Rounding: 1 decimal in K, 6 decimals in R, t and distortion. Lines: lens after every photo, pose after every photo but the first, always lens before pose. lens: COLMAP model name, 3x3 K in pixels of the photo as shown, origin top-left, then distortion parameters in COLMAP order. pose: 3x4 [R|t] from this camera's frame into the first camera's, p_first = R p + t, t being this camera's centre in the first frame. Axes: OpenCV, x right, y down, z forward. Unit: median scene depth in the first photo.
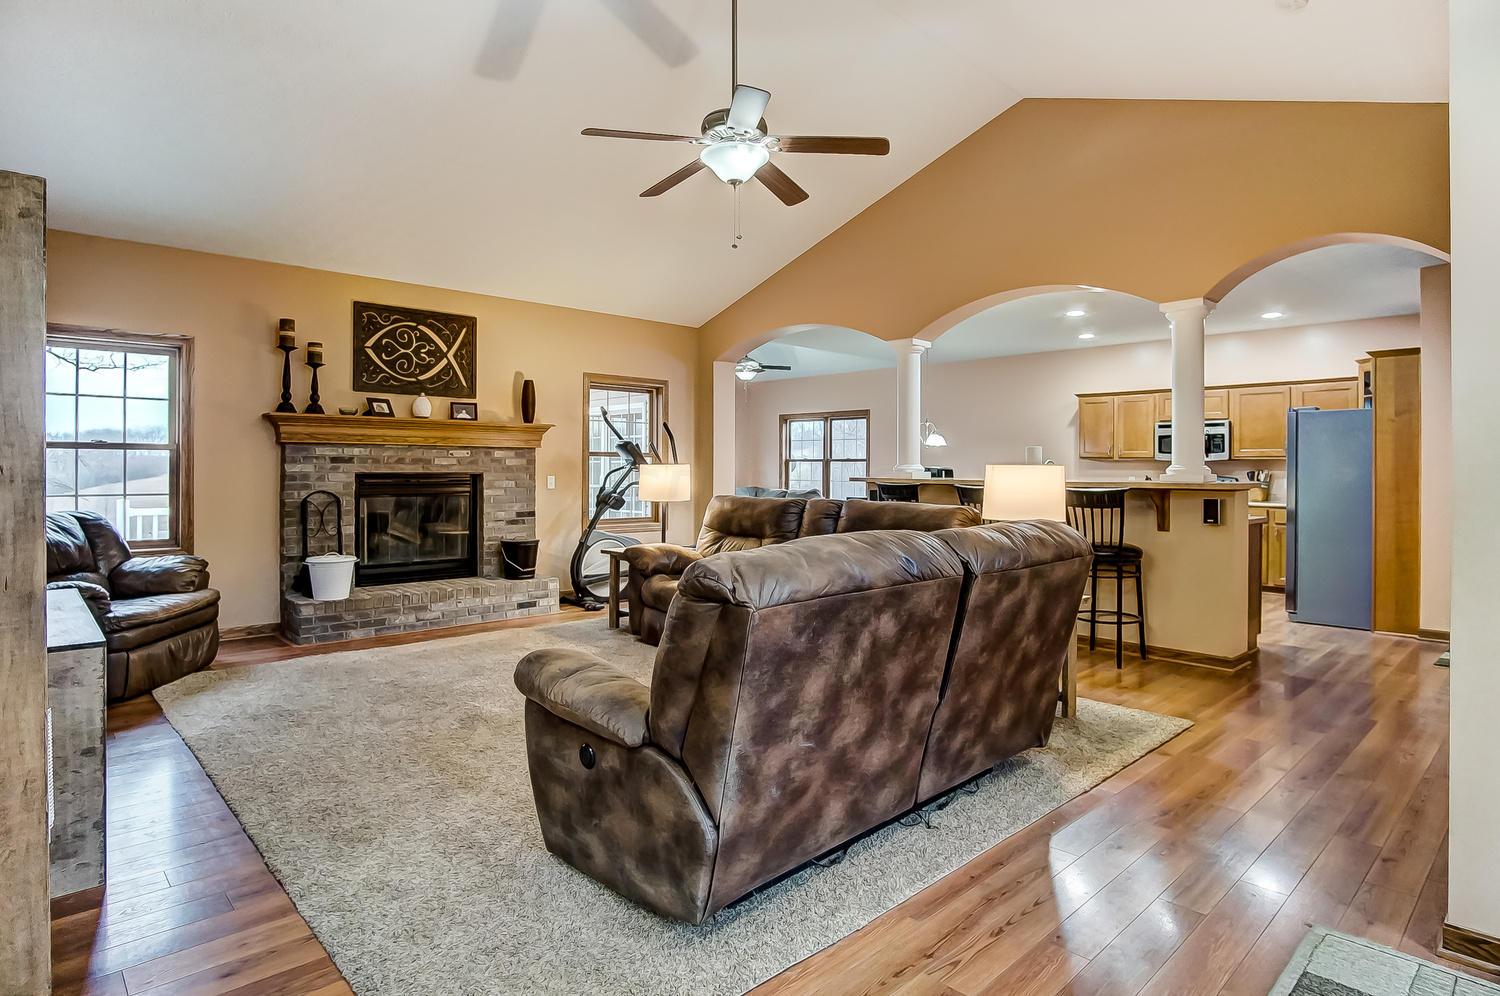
lens RADIAL K [[809.1, 0, 752.4], [0, 809.1, 467.2], [0, 0, 1]] dist [-0.018400, 0.000614]
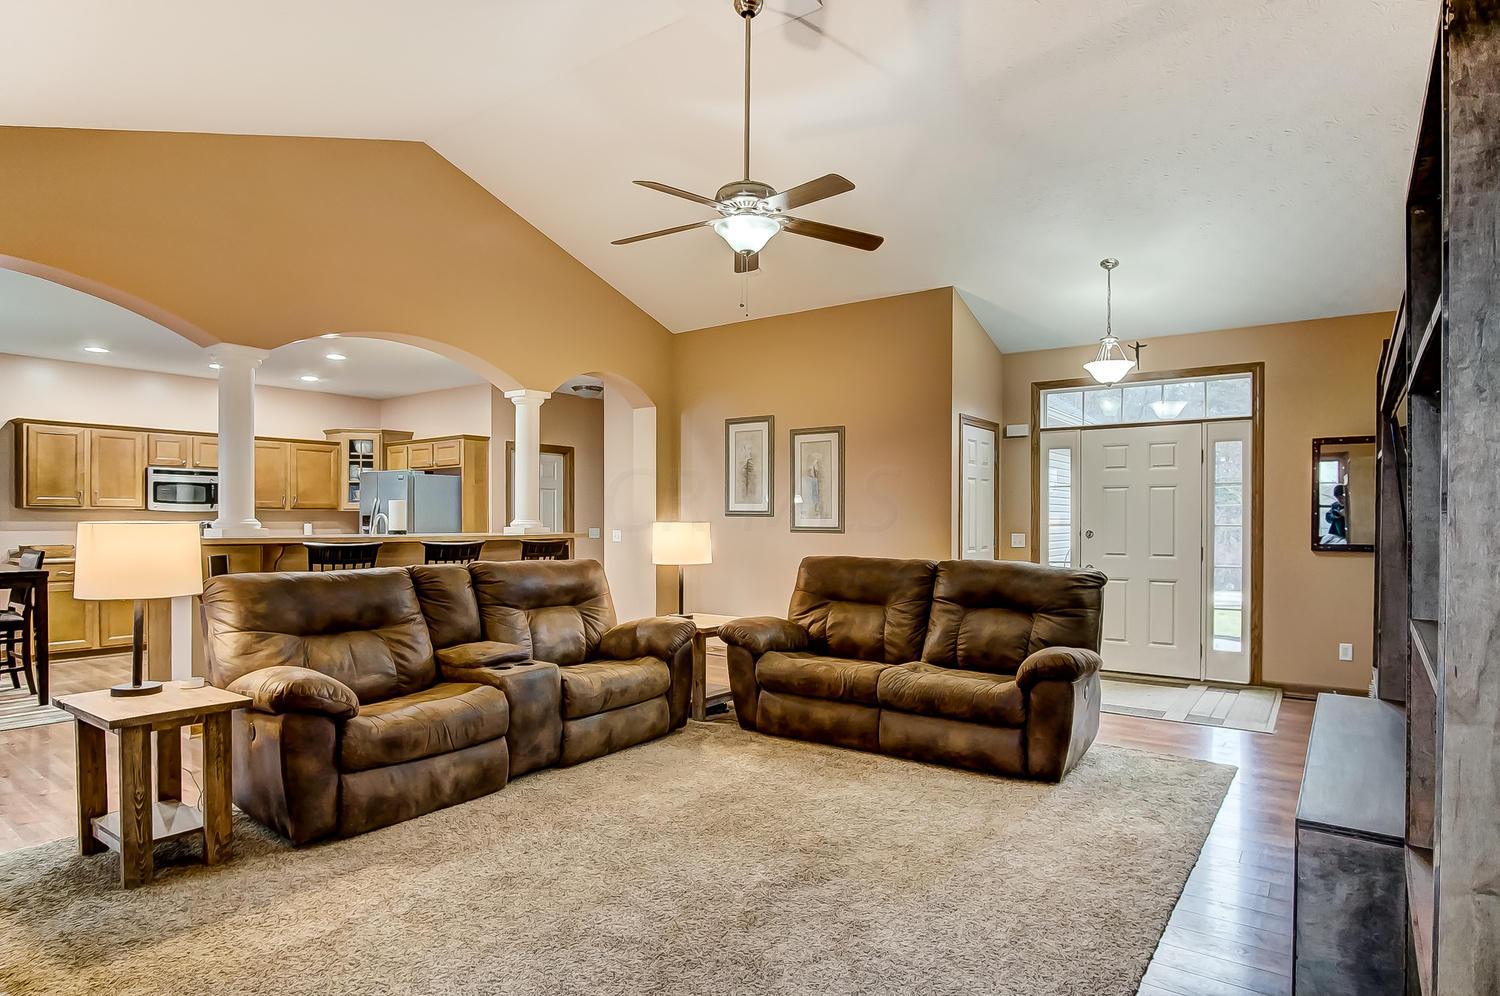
lens RADIAL K [[809.1, 0, 757.7], [0, 809.1, 531.5], [0, 0, 1]] dist [-0.018400, 0.000614]
pose [[-0.195462, -0.017196, 0.980561, -0.223902], [-0.006797, 0.999846, 0.016179, -0.002011], [-0.980688, -0.003503, -0.195548, 0.252990]]
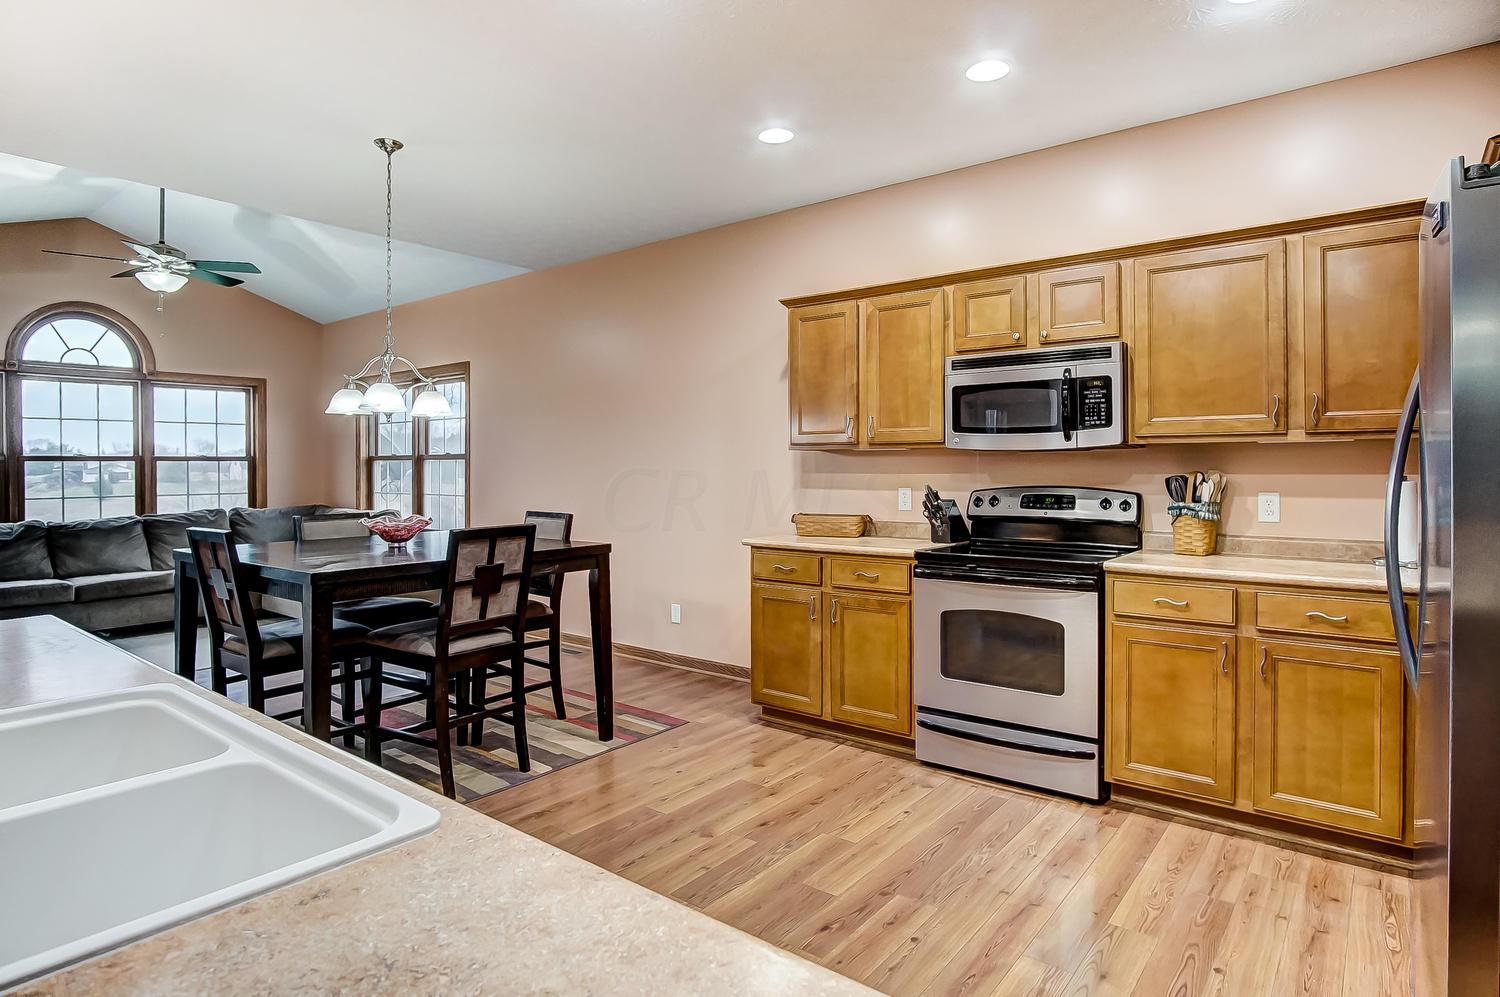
lens RADIAL K [[809.1, 0, 750.8], [0, 809.1, 487.3], [0, 0, 1]] dist [-0.018400, 0.000614]
pose [[0.986768, -0.013377, 0.161588, 0.162143], [0.009353, 0.999627, 0.025641, -0.000444], [-0.161870, -0.023791, 0.986525, 0.295233]]
